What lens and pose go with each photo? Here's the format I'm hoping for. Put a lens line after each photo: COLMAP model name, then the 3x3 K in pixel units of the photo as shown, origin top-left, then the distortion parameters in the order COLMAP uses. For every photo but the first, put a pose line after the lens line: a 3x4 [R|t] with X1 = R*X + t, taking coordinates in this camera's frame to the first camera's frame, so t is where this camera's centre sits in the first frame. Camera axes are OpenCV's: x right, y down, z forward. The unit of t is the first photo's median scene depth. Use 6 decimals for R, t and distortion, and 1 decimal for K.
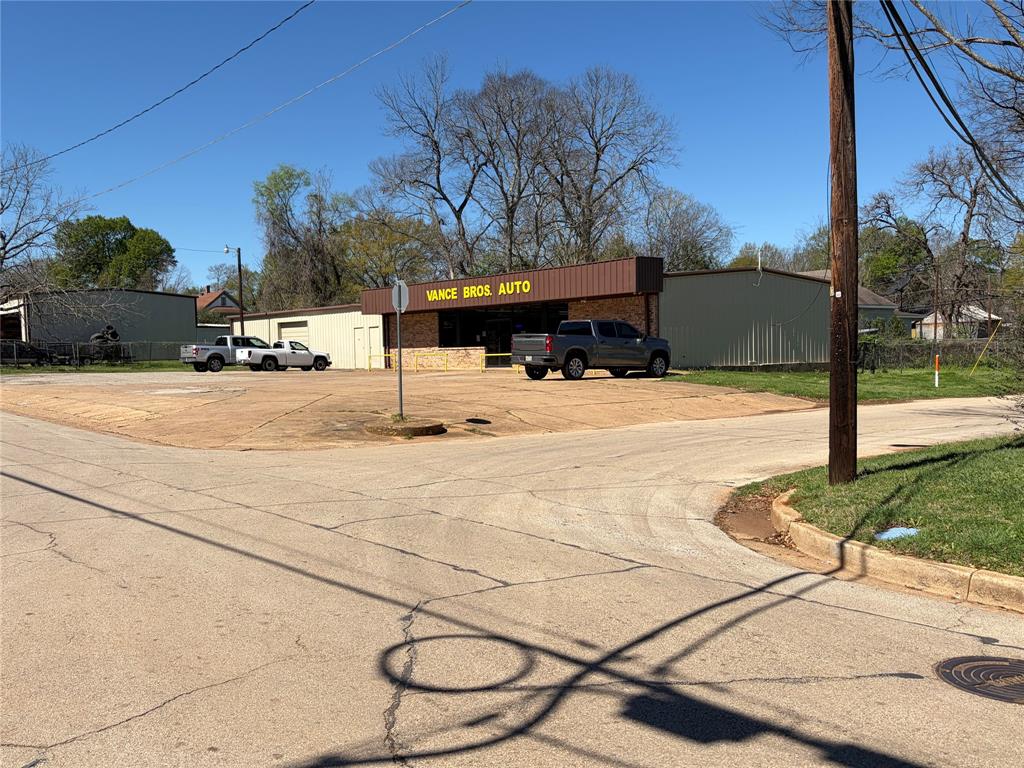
lens RADIAL K [[939.7, 0, 507.1], [0, 939.7, 386.5], [0, 0, 1]] dist [-0.001025, 0.000000]
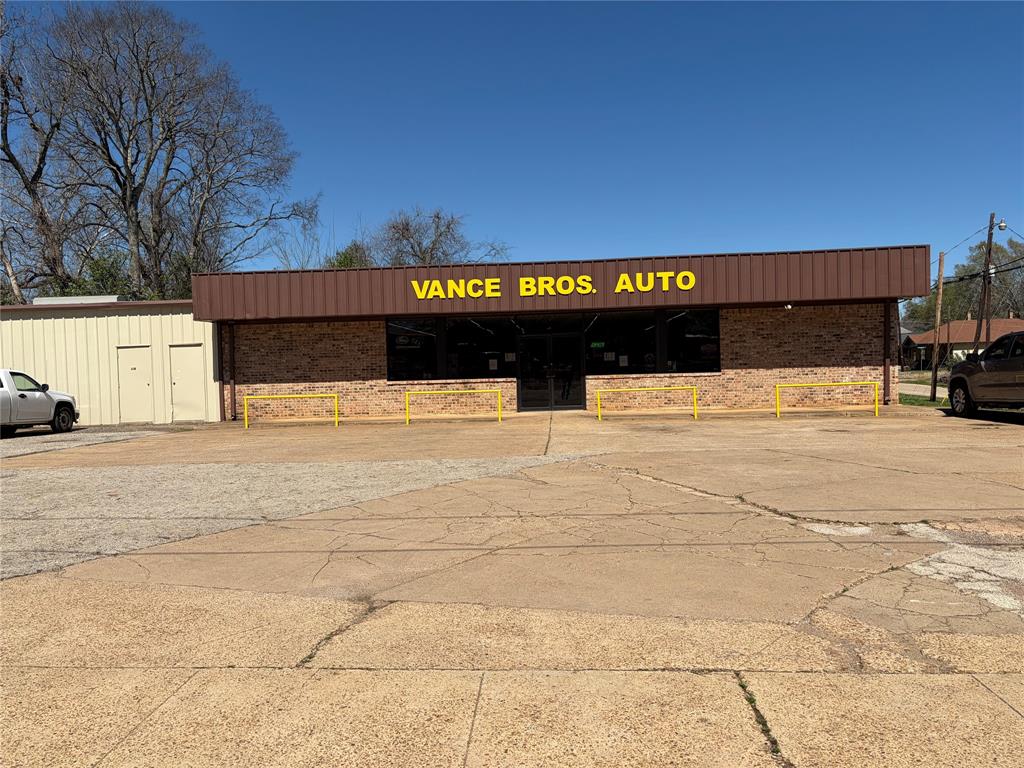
lens RADIAL K [[785.5, 0, 507.3], [0, 785.5, 382.5], [0, 0, 1]] dist [0.046289, -0.052737]
pose [[0.679128, -0.007615, 0.733980, -0.397057], [0.044167, 0.998558, -0.030506, -0.023071], [-0.732690, 0.053135, 0.678485, 0.637052]]
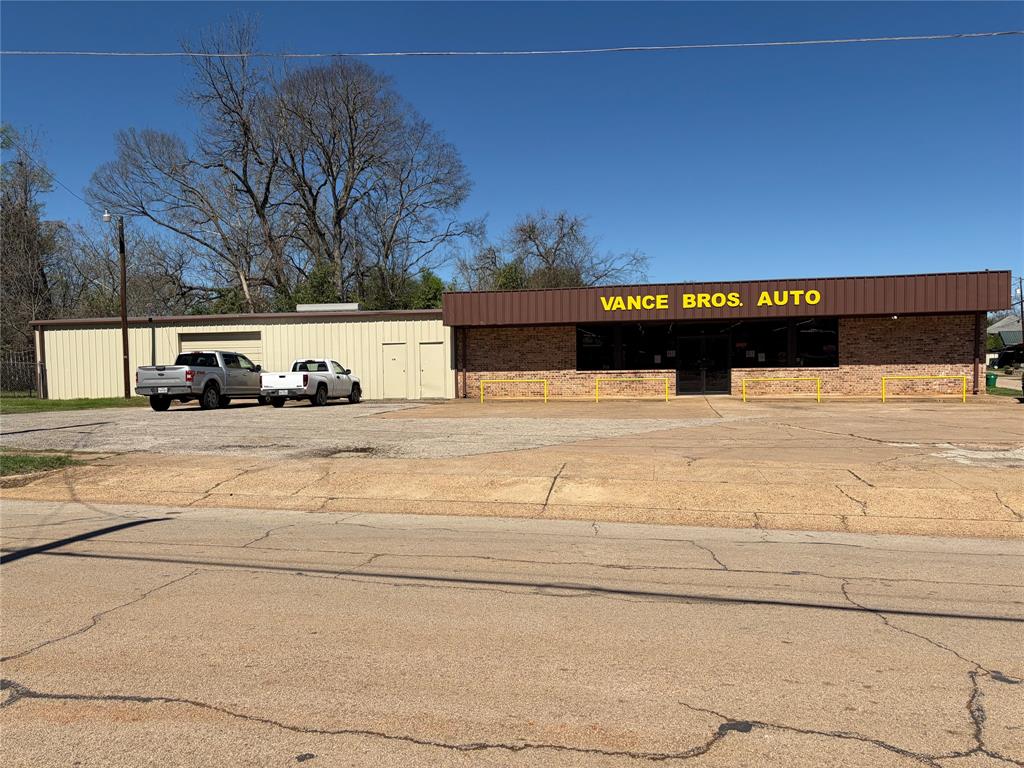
lens RADIAL K [[785.5, 0, 507.1], [0, 785.5, 392.9], [0, 0, 1]] dist [0.046289, -0.052737]
pose [[0.767748, -0.011578, 0.640647, -0.560842], [0.025705, 0.999588, -0.012739, -0.016607], [-0.640236, 0.026248, 0.767730, 0.554657]]
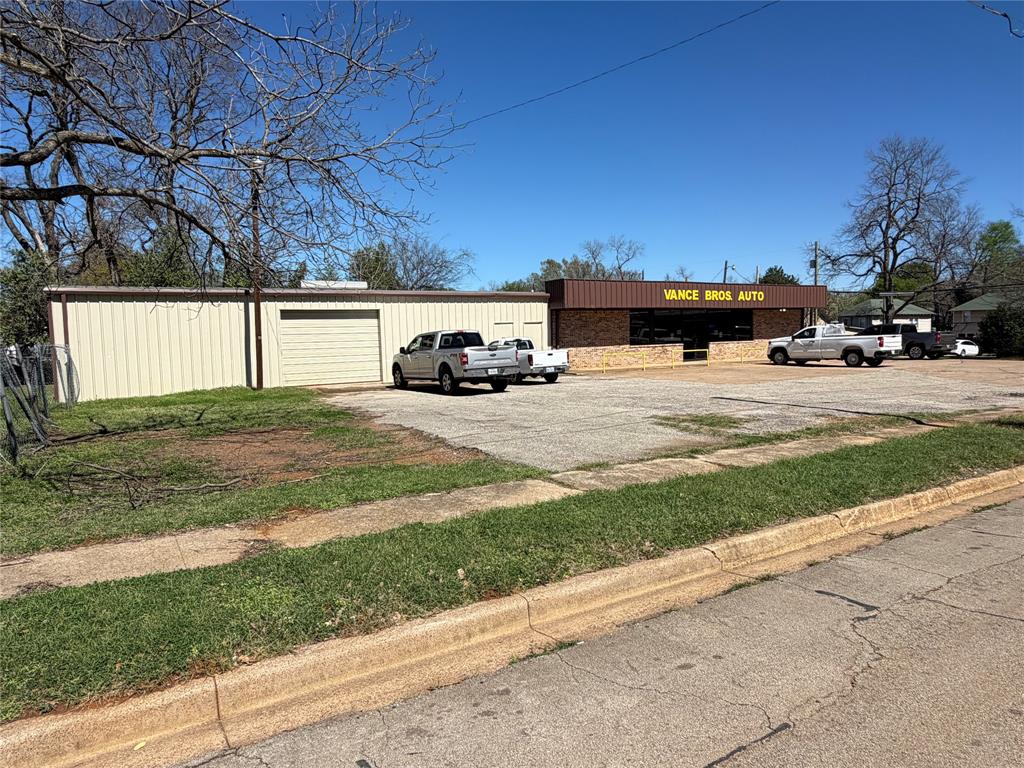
lens RADIAL K [[633.5, 0, 510.1], [0, 633.5, 383.3], [0, 0, 1]] dist [-0.035229, -0.000891]
pose [[0.132159, -0.056285, 0.989629, -0.796268], [0.066066, 0.996667, 0.047862, -0.043637], [-0.989024, 0.059055, 0.135437, 1.079654]]
